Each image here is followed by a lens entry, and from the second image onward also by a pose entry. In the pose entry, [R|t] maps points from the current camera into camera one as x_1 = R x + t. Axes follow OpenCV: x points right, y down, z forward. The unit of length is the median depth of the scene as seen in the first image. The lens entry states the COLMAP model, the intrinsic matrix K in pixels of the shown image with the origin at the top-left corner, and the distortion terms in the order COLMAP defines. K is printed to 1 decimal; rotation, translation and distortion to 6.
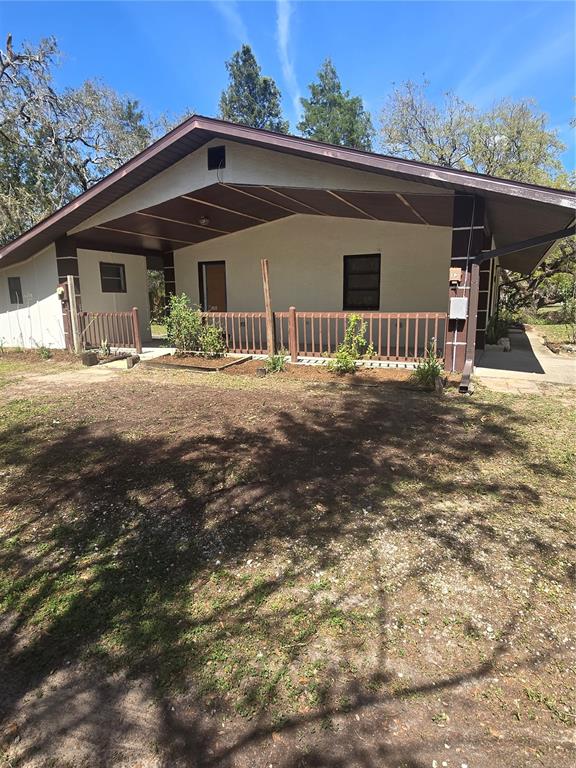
lens RADIAL K [[444.0, 0, 289.8], [0, 444.0, 388.6], [0, 0, 1]] dist [-0.005523, -0.002050]
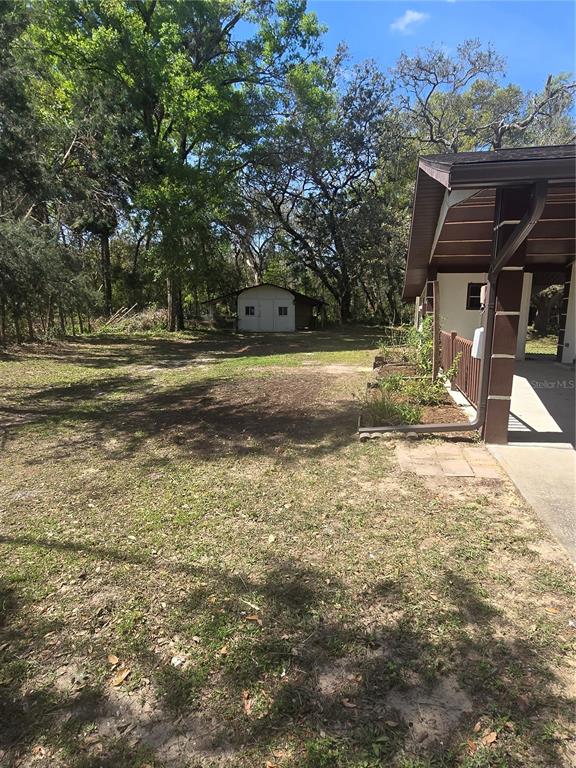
lens RADIAL K [[452.6, 0, 293.7], [0, 452.6, 384.9], [0, 0, 1]] dist [-0.004348, -0.001448]
pose [[0.234150, 0.171925, -0.956878, 1.014124], [-0.206949, 0.970496, 0.123731, -0.145418], [0.949919, 0.169053, 0.262822, 0.550531]]
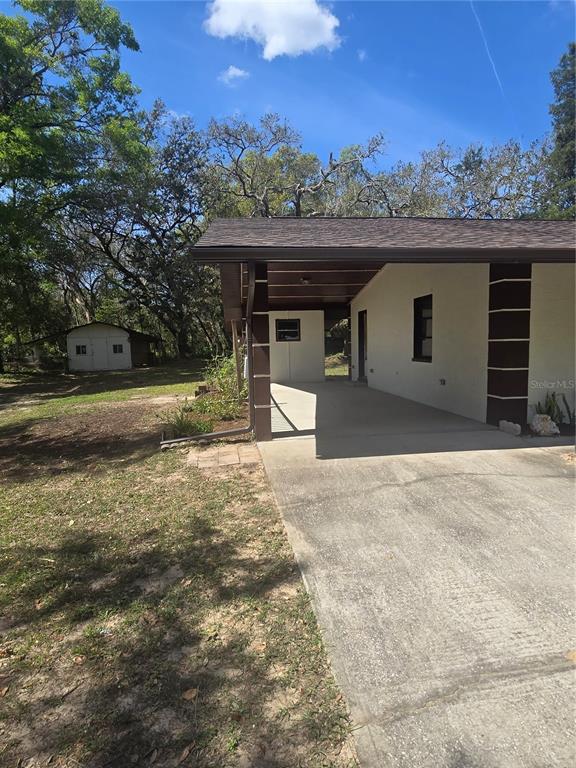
lens RADIAL K [[452.6, 0, 292.4], [0, 452.6, 382.8], [0, 0, 1]] dist [0.001834, -0.003606]
pose [[0.535794, 0.071043, -0.841355, 1.247844], [-0.148638, 0.988829, -0.011161, -0.153097], [0.831163, 0.131038, 0.540368, 0.570657]]
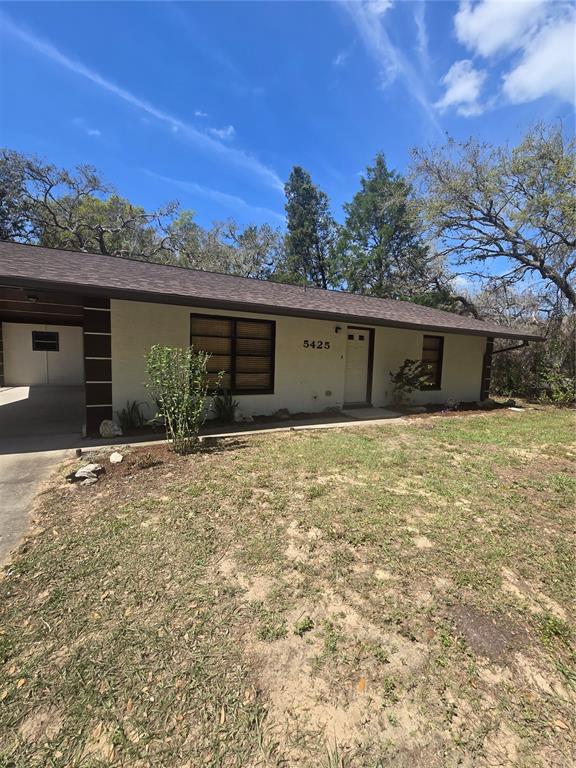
lens RADIAL K [[318.5, 0, 290.1], [0, 318.5, 386.2], [0, 0, 1]] dist [-0.005776, -0.000403]
pose [[0.800935, 0.087117, -0.592379, 1.581408], [-0.155208, 0.985749, -0.064884, -0.279439], [0.578285, 0.143910, 0.803042, 1.118751]]
